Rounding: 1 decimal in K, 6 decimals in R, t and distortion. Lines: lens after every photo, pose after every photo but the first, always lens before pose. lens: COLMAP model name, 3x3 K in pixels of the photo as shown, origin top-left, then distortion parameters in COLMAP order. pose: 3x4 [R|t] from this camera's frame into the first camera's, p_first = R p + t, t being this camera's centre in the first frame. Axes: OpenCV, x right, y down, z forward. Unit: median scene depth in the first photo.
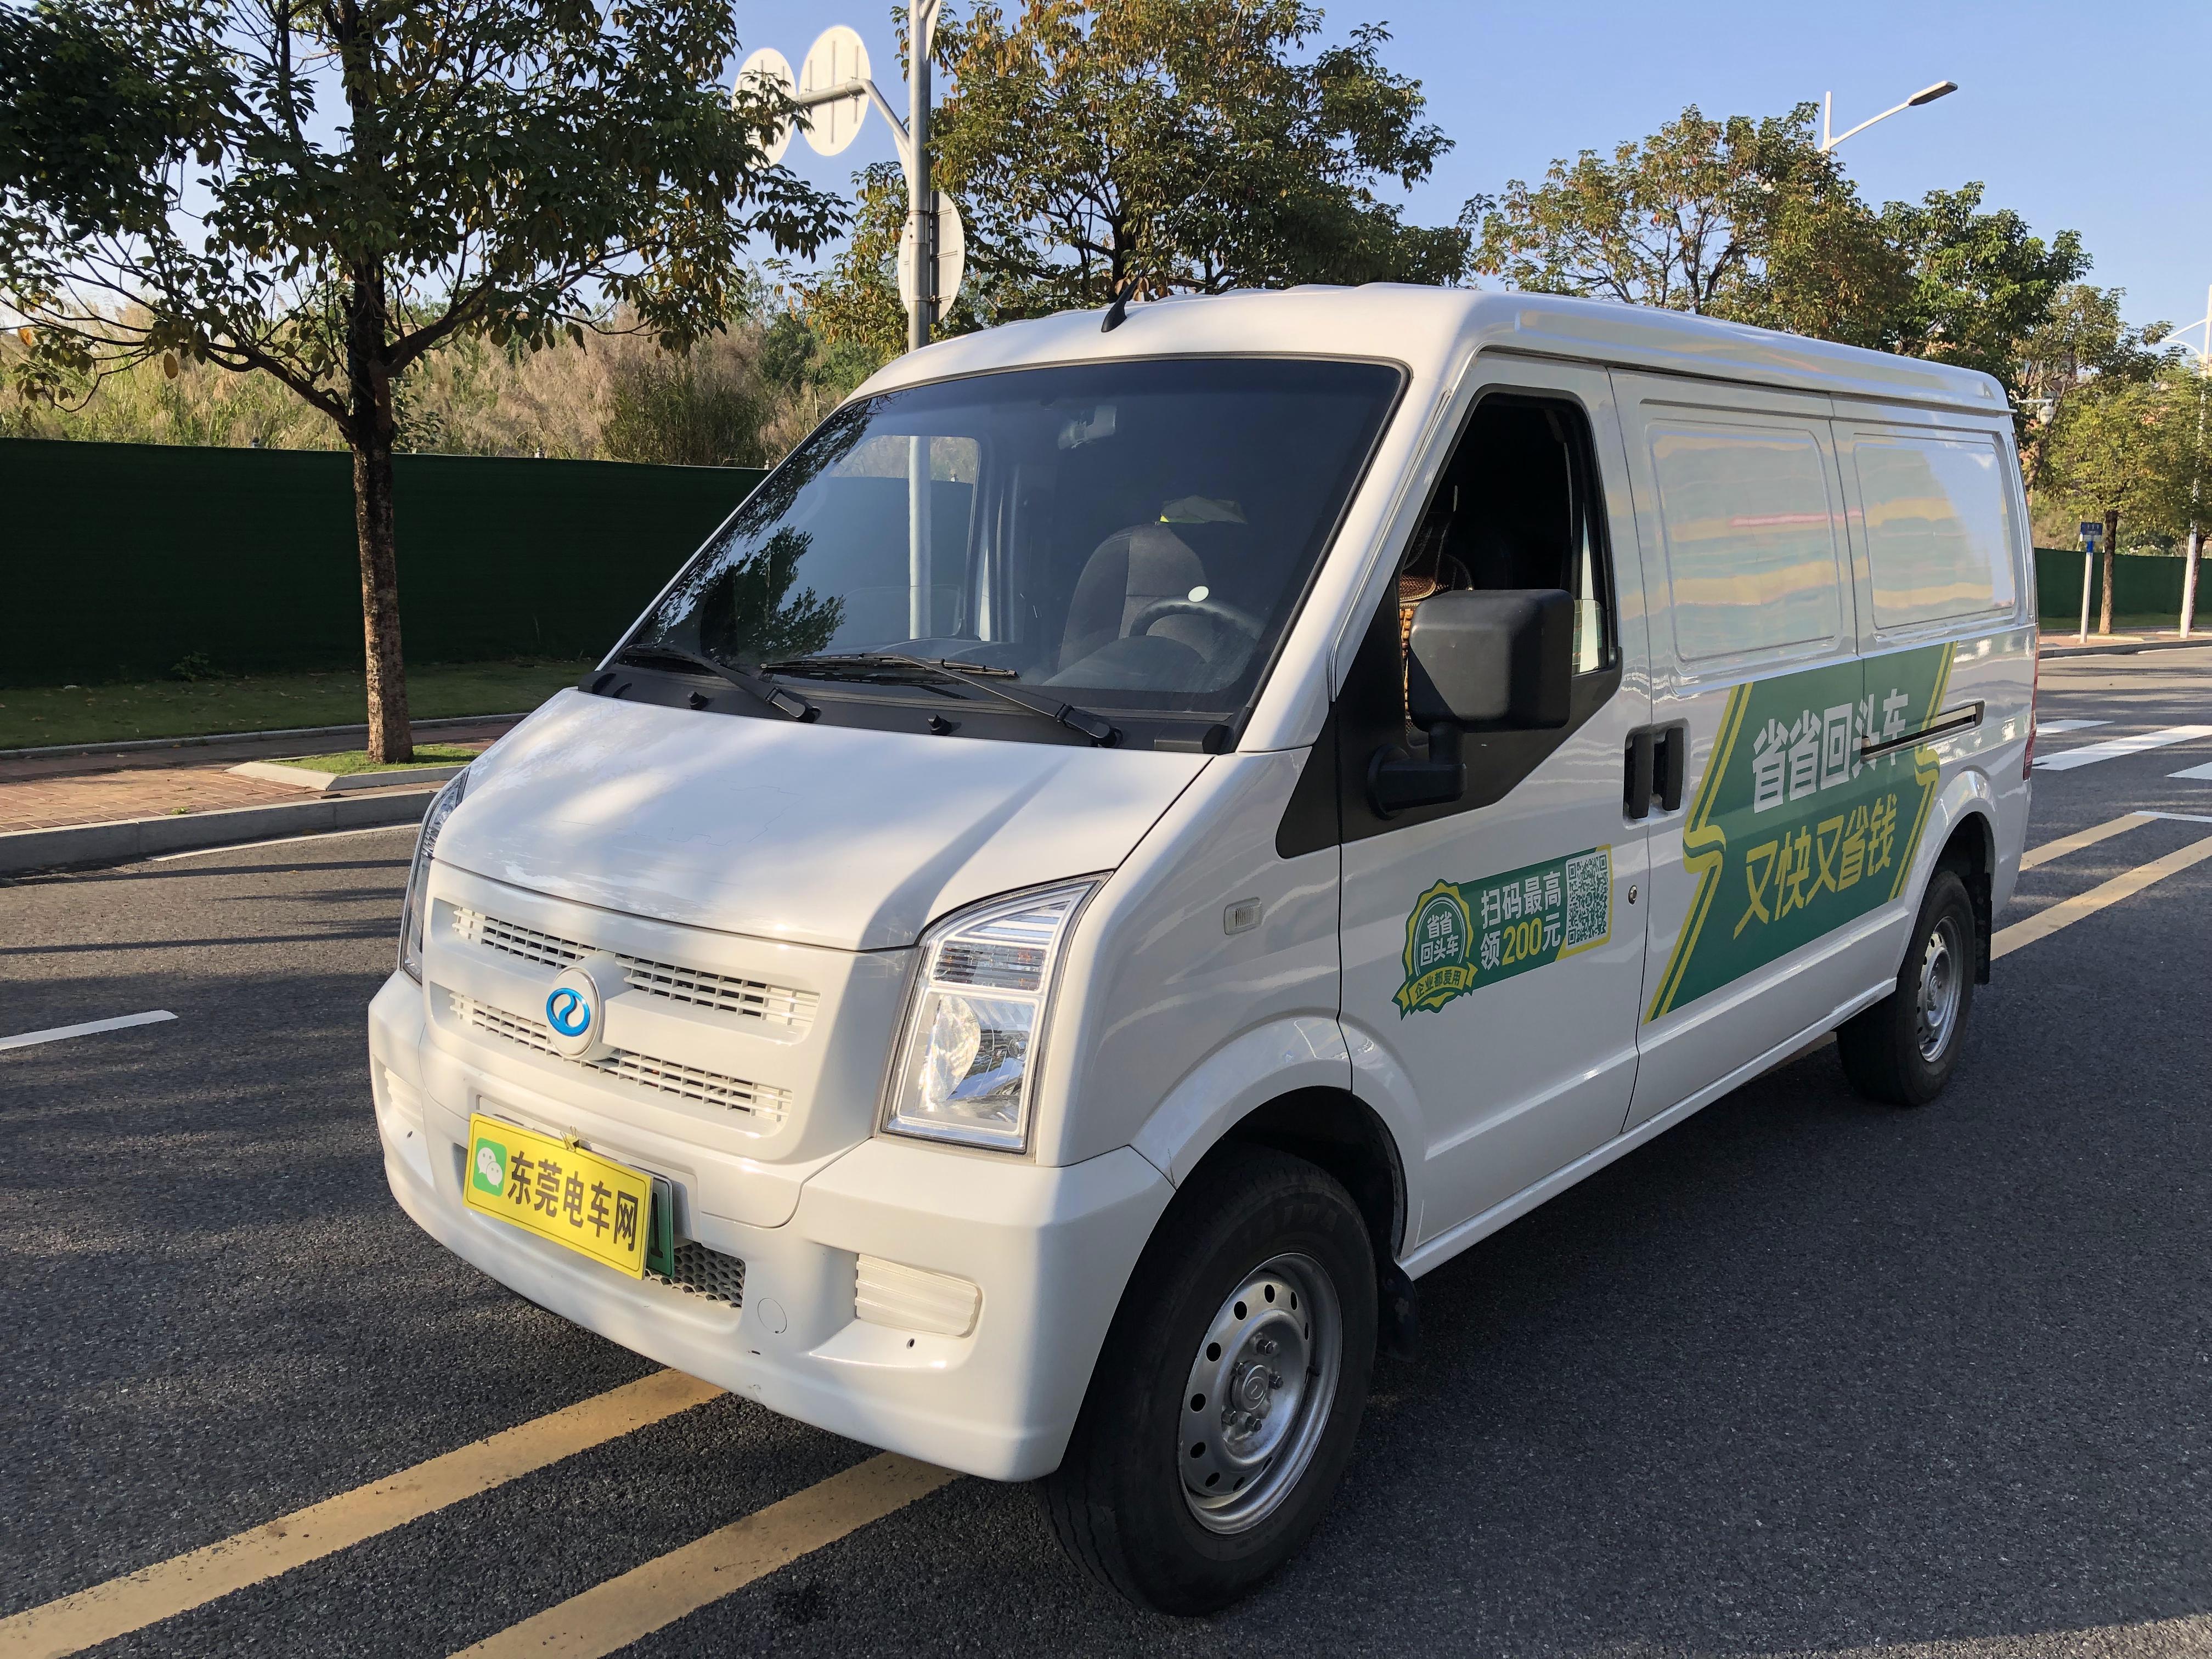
lens RADIAL K [[1774.7, 0, 1122.4], [0, 1774.7, 794.8], [0, 0, 1]] dist [0.053162, -0.053276]
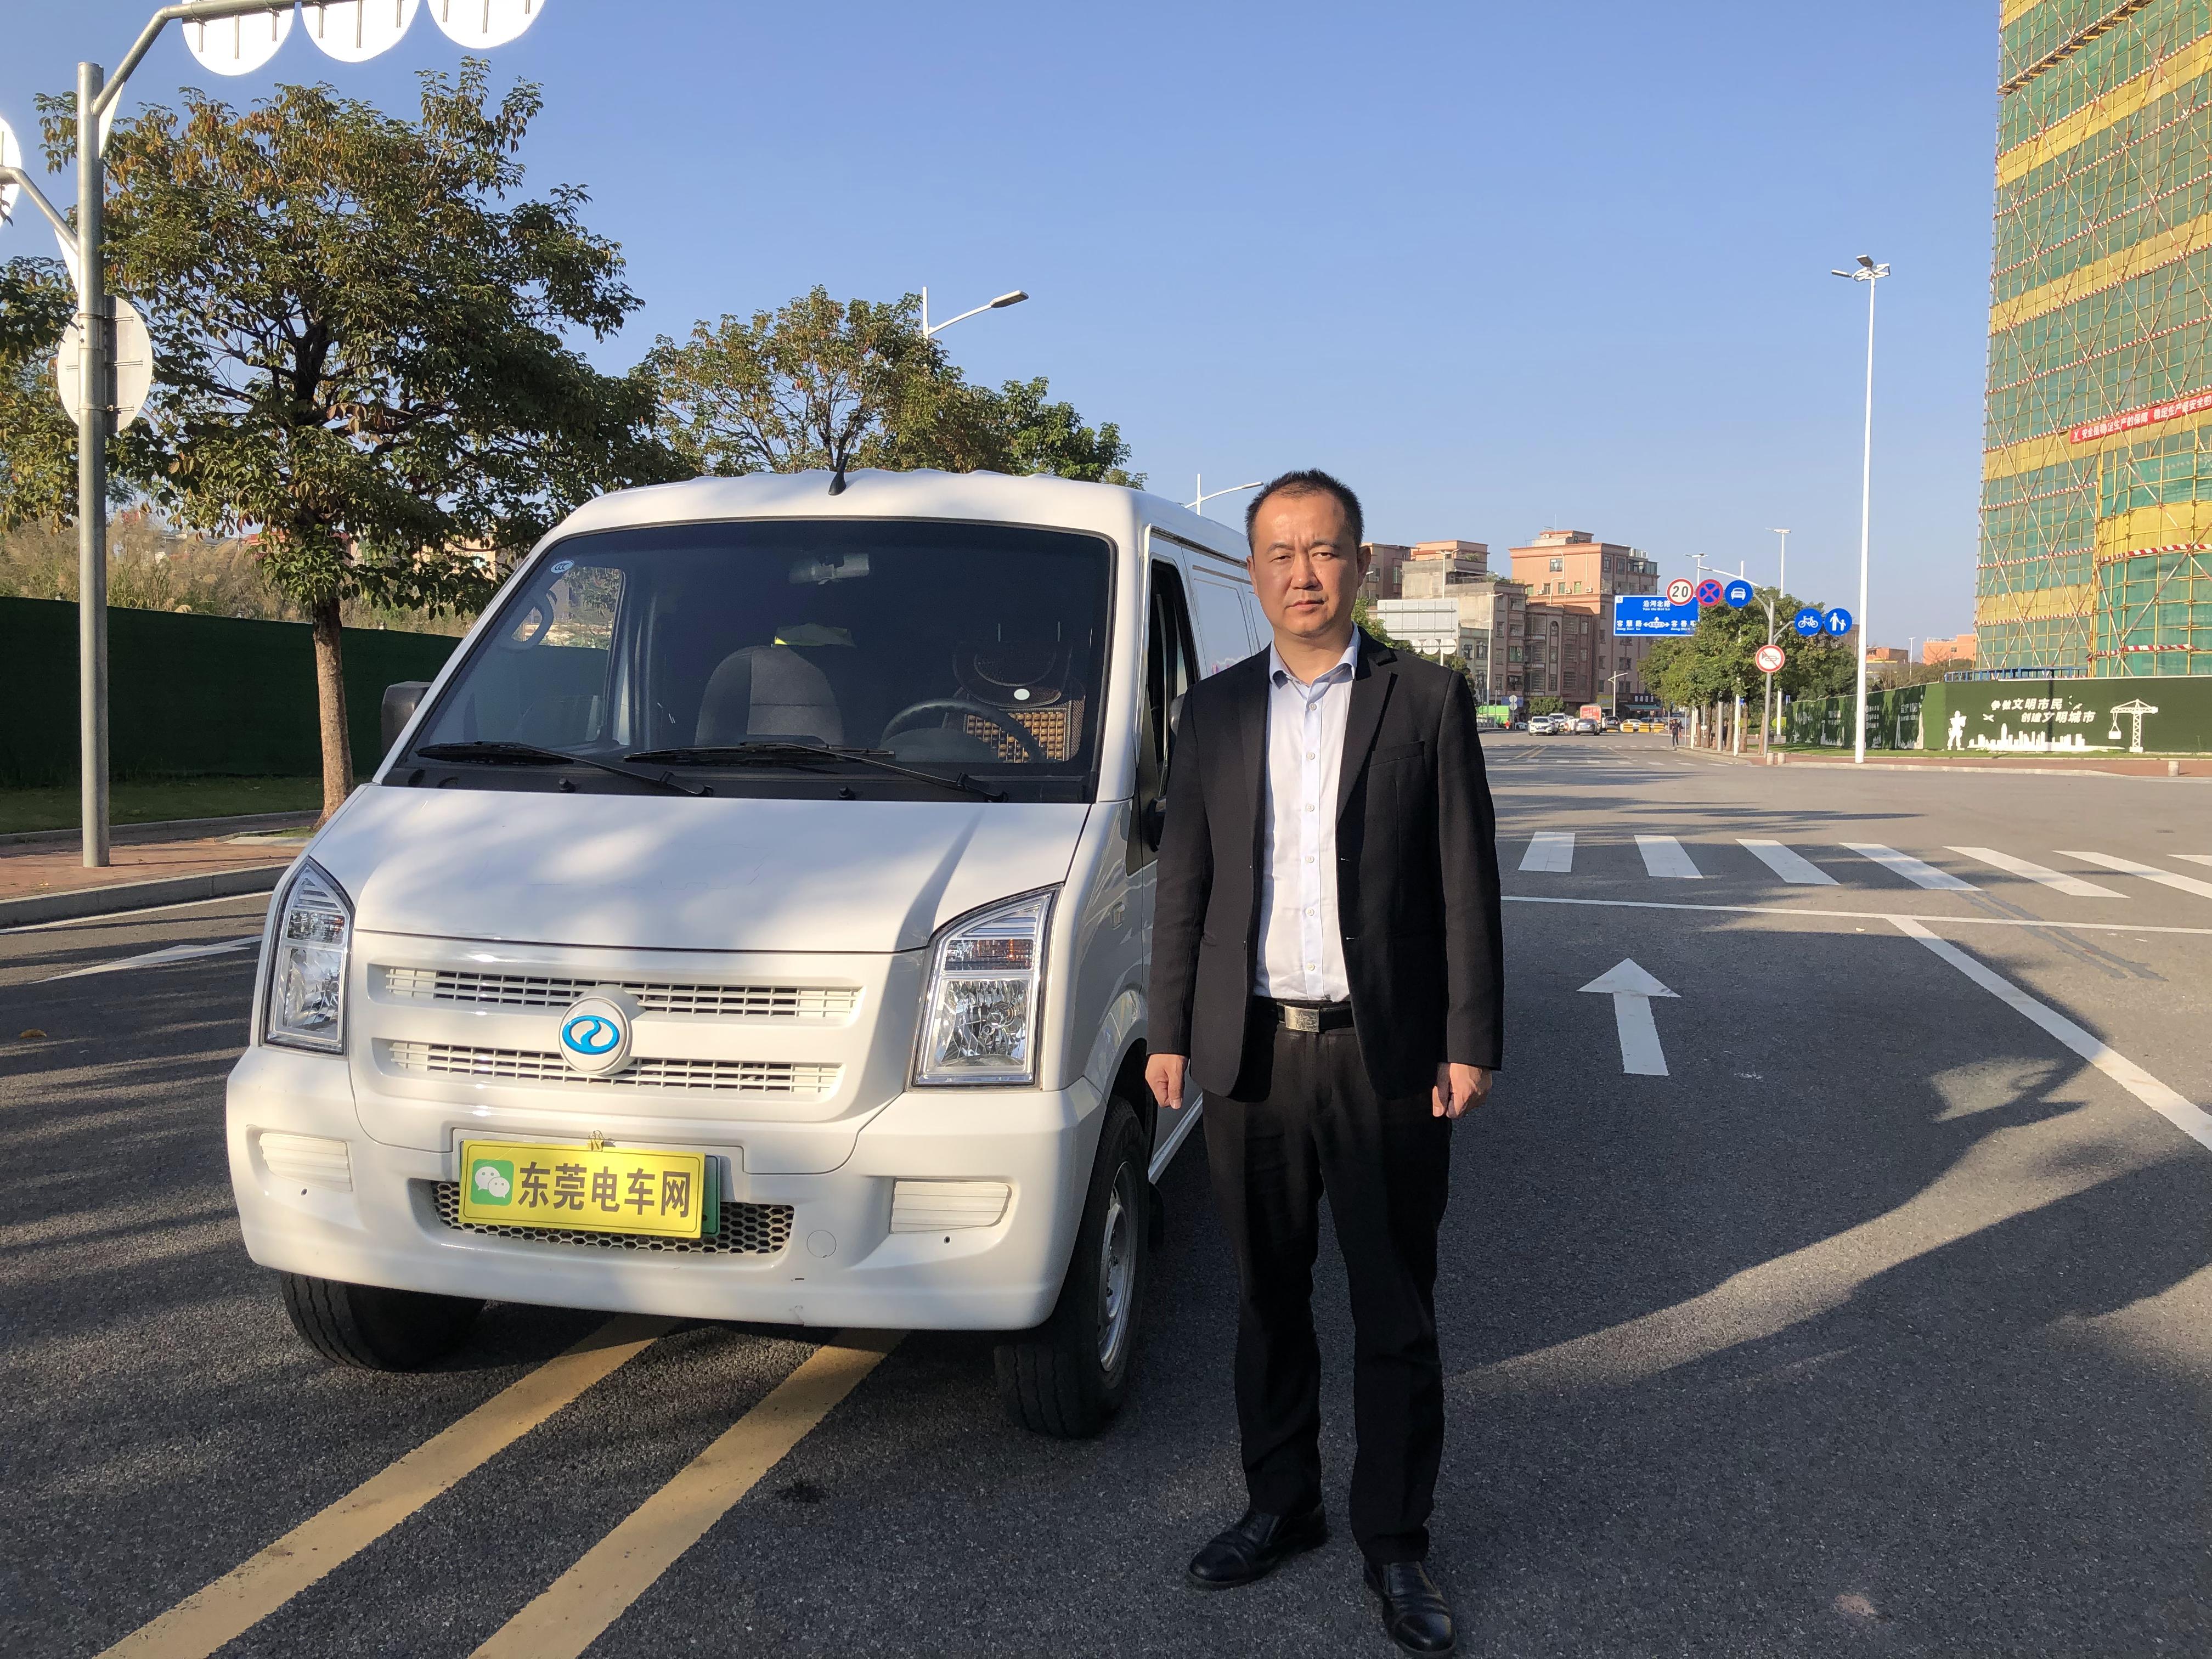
lens RADIAL K [[1780.6, 0, 1094.0], [0, 1780.6, 783.8], [0, 0, 1]] dist [0.034657, -0.014605]
pose [[0.885279, -0.020991, 0.464586, -0.529087], [0.059497, 0.995884, -0.068376, 0.051342], [-0.461239, 0.088174, 0.882884, -0.226364]]
